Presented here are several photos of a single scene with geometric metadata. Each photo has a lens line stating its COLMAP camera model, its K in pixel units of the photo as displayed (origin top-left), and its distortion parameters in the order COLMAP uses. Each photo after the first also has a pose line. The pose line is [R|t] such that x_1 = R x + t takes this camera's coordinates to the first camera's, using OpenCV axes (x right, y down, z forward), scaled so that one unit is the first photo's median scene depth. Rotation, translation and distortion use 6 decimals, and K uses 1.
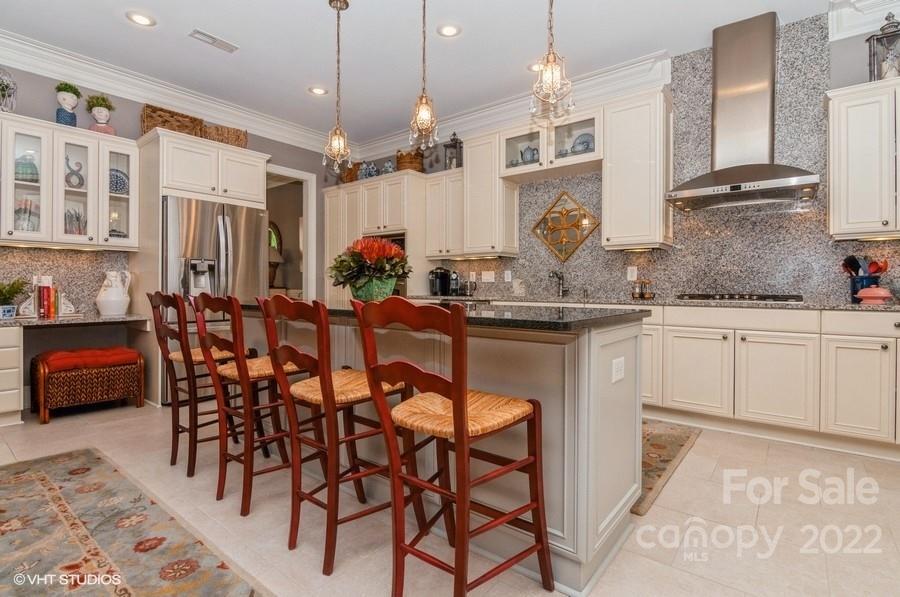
lens RADIAL K [[439.1, 0, 446.5], [0, 439.1, 289.2], [0, 0, 1]] dist [-0.012753, -0.000605]
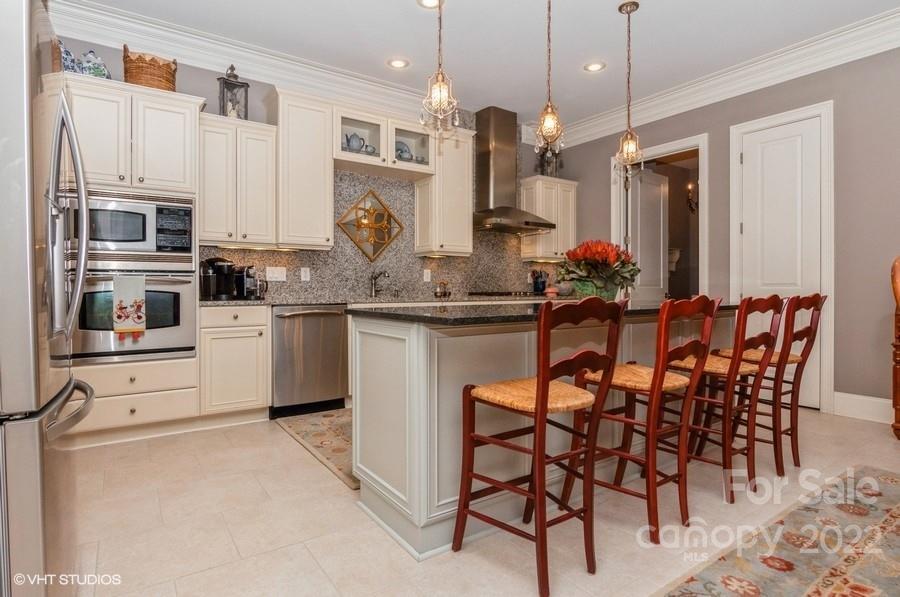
lens RADIAL K [[474.2, 0, 447.0], [0, 474.2, 292.1], [0, 0, 1]] dist [-0.019108, 0.000044]
pose [[0.285835, -0.010300, 0.958224, -0.834192], [0.005386, 0.999944, 0.009142, -0.003304], [-0.958264, 0.002548, 0.285874, 0.632031]]
